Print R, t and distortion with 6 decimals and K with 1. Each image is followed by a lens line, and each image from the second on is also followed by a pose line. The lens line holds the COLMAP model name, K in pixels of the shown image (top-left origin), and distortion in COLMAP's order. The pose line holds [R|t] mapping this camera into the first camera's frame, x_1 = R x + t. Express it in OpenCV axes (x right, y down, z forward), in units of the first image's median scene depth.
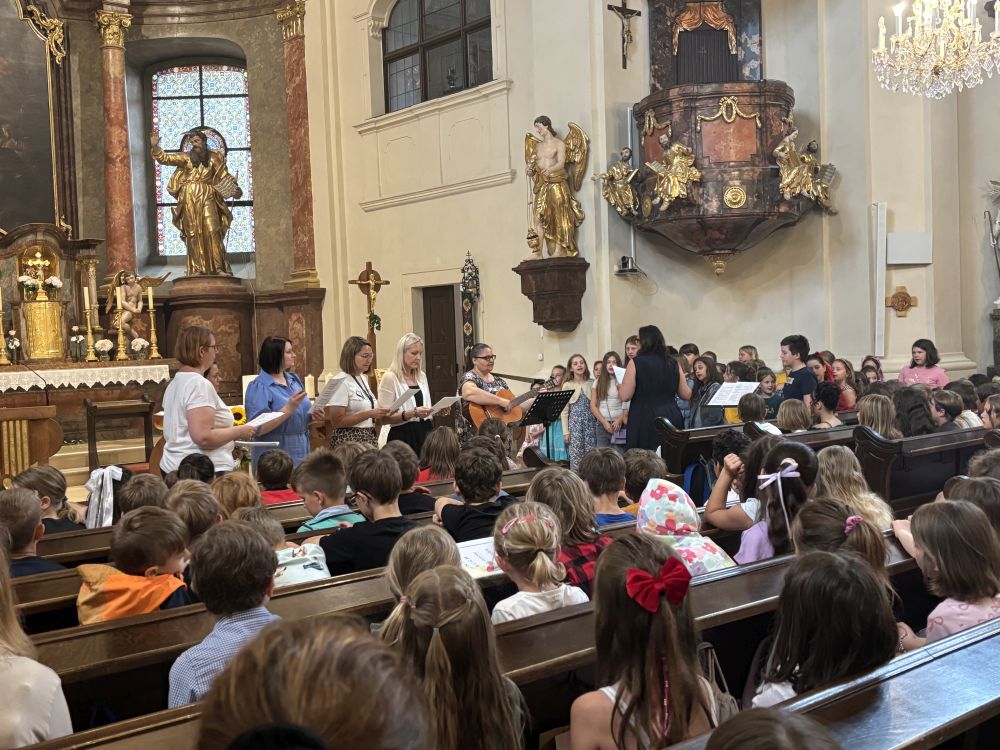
lens RADIAL K [[1125.5, 0, 500.8], [0, 1125.5, 381.0], [0, 0, 1]] dist [0.036509, 0.000000]
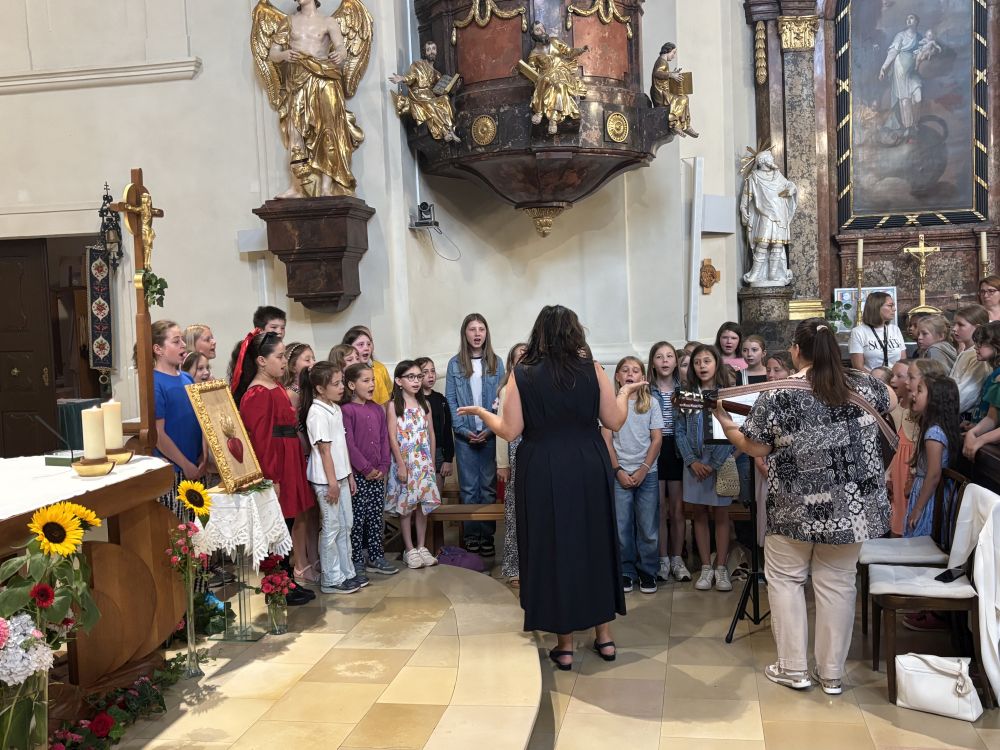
lens RADIAL K [[1026.5, 0, 514.0], [0, 1026.5, 370.8], [0, 0, 1]] dist [0.023318, 0.000000]
pose [[0.778603, -0.036158, 0.626474, -0.202887], [0.031777, 0.999330, 0.018184, -0.014359], [-0.626712, 0.005749, 0.779230, 0.396680]]
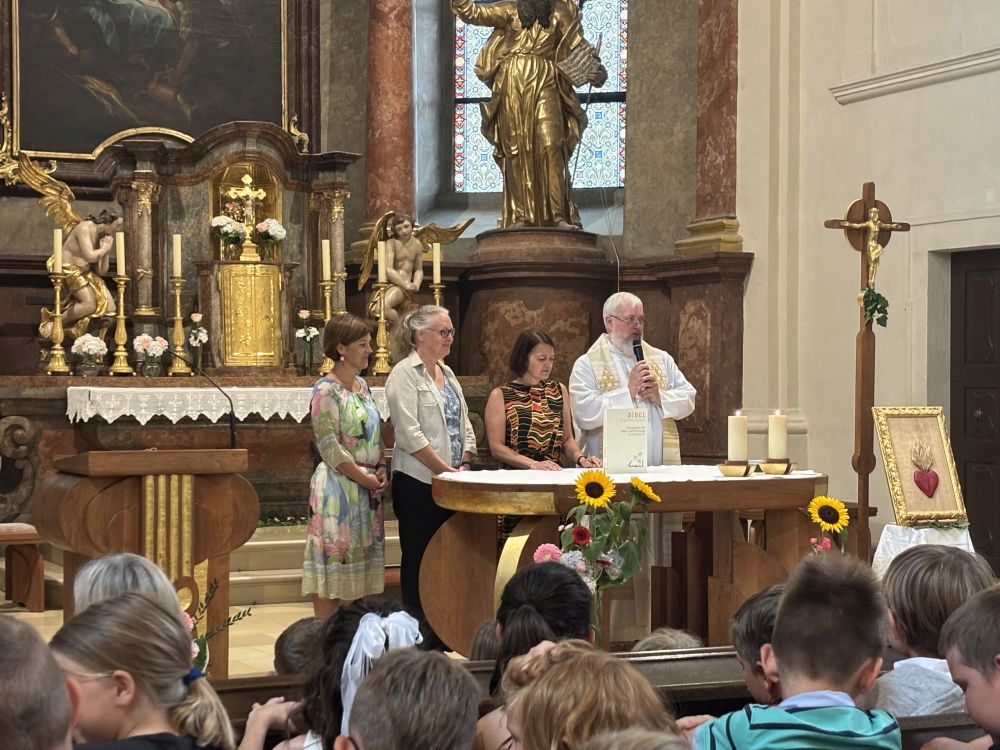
lens RADIAL K [[1919.6, 0, 512.8], [0, 1919.6, 387.8], [0, 0, 1]] dist [0.239787, 0.000000]
pose [[0.965903, 0.038675, -0.256000, -0.035659], [-0.045489, 0.998749, -0.020747, 0.004154], [0.254878, 0.031685, 0.966454, 0.118326]]
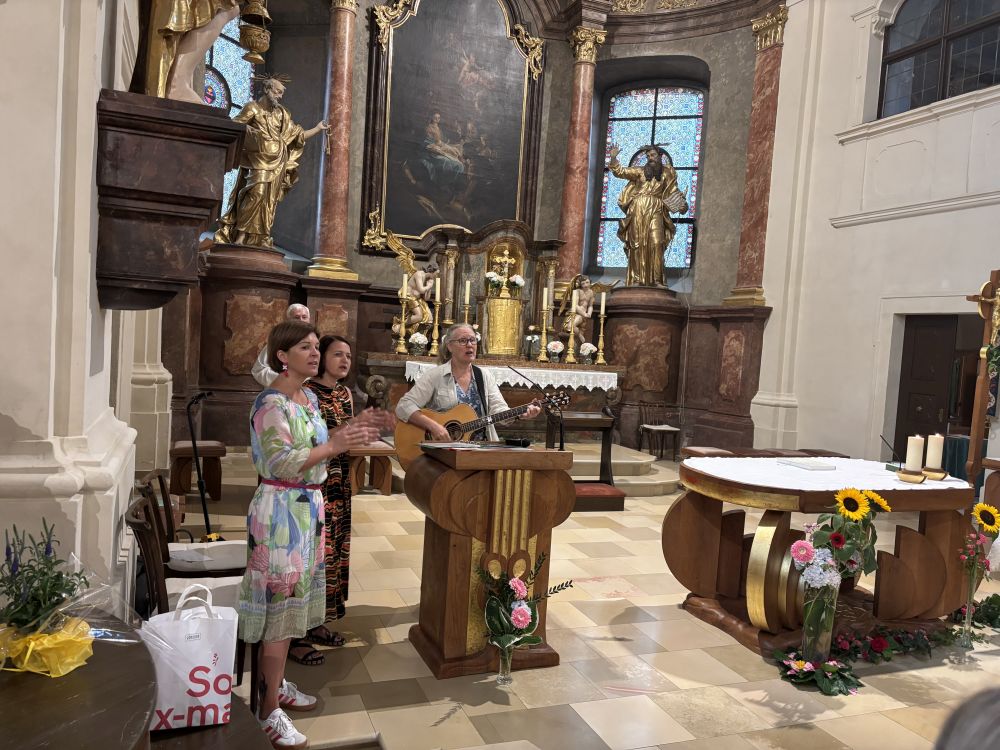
lens RADIAL K [[762.6, 0, 497.4], [0, 762.6, 375.3], [0, 0, 1]] dist [0.064640, -0.064697]
pose [[0.939997, 0.111336, -0.322505, -0.177176], [-0.110072, 0.993675, 0.022214, -0.015473], [0.322938, 0.014618, 0.946307, 0.341583]]
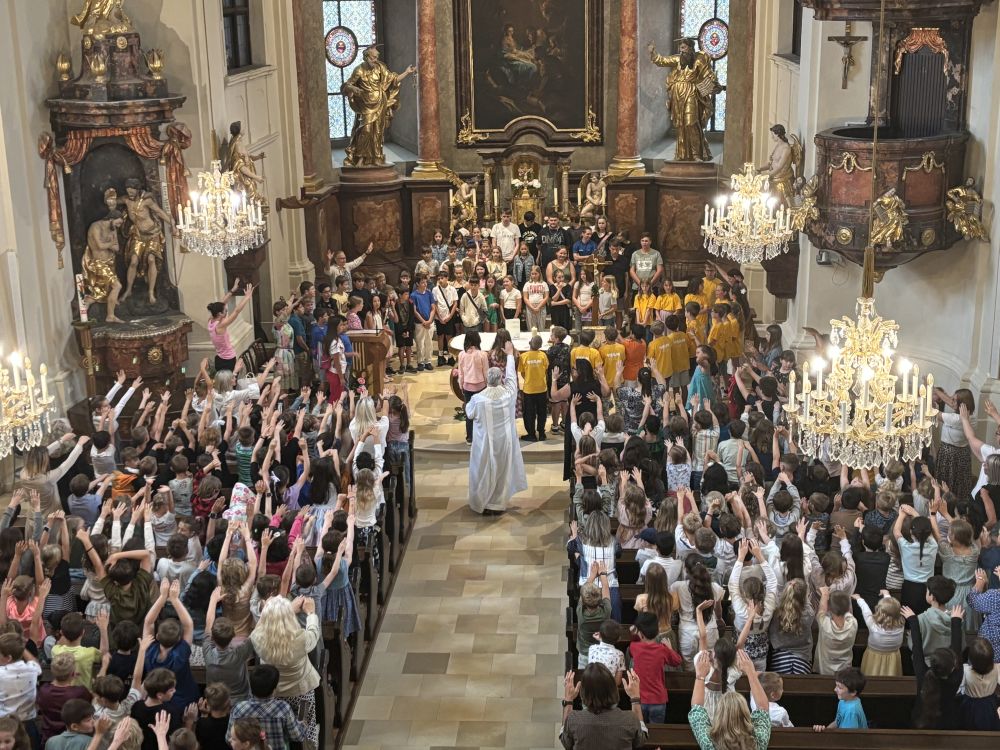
lens RADIAL K [[1387.6, 0, 508.2], [0, 1387.6, 380.2], [0, 0, 1]] dist [0.064982, 0.000000]
pose [[0.723344, 0.212545, -0.656961, 0.734618], [-0.031511, 0.960615, 0.276090, -0.316734], [0.689769, -0.179006, 0.701553, -0.257715]]
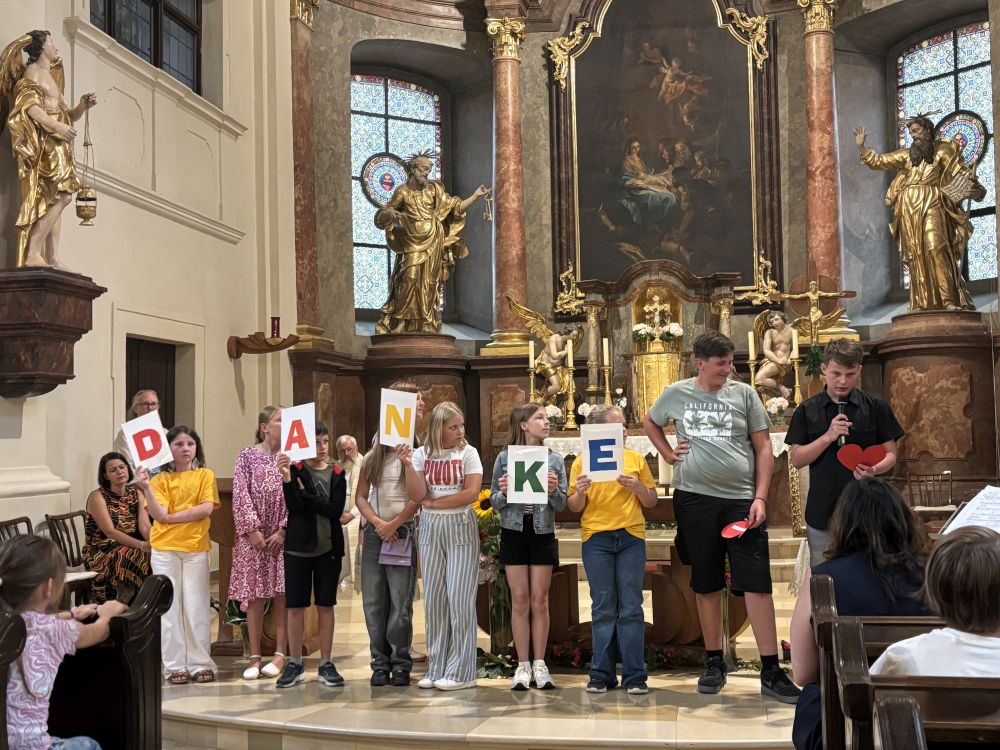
lens RADIAL K [[1216.8, 0, 494.1], [0, 1216.8, 379.7], [0, 0, 1]] dist [0.070526, 0.000000]
pose [[0.620358, -0.019321, -0.784081, 0.213061], [-0.027888, 0.998521, -0.046670, -0.005640], [0.783823, 0.050818, 0.618902, 0.341128]]
